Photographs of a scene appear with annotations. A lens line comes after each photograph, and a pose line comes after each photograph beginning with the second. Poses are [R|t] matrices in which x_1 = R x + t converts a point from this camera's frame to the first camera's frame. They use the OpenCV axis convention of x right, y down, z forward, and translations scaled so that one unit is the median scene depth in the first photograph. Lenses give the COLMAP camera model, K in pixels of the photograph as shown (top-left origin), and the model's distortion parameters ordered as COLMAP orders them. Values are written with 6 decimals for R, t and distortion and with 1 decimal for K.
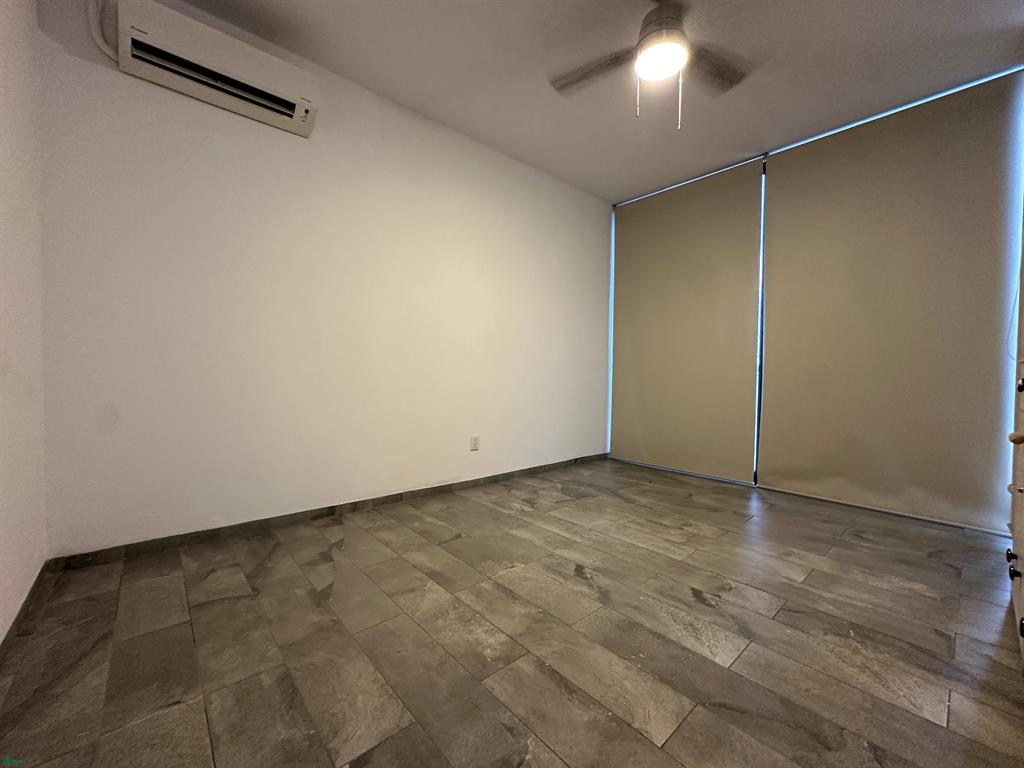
lens RADIAL K [[409.0, 0, 512.0], [0, 409.0, 388.1], [0, 0, 1]] dist [-0.003109, 0.000824]
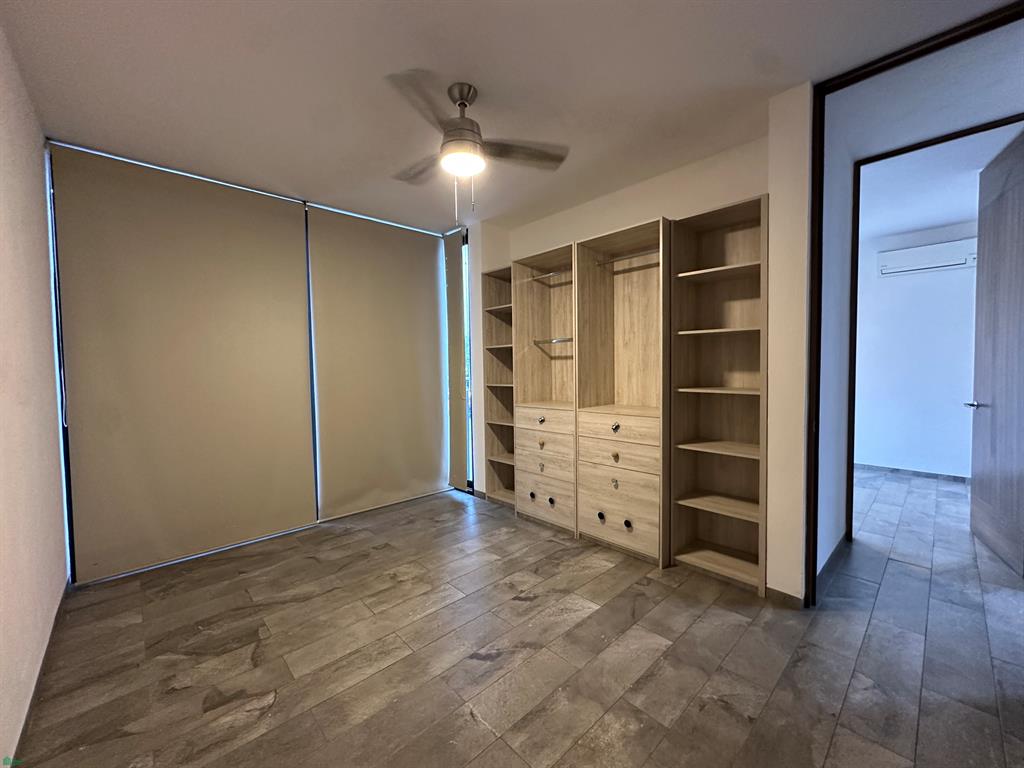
lens RADIAL K [[409.0, 0, 518.2], [0, 409.0, 380.5], [0, 0, 1]] dist [-0.003109, 0.000824]
pose [[-0.031765, -0.044683, 0.998496, -0.744431], [0.048952, 0.997732, 0.046206, -0.243293], [-0.998296, 0.050346, -0.029506, 0.862184]]
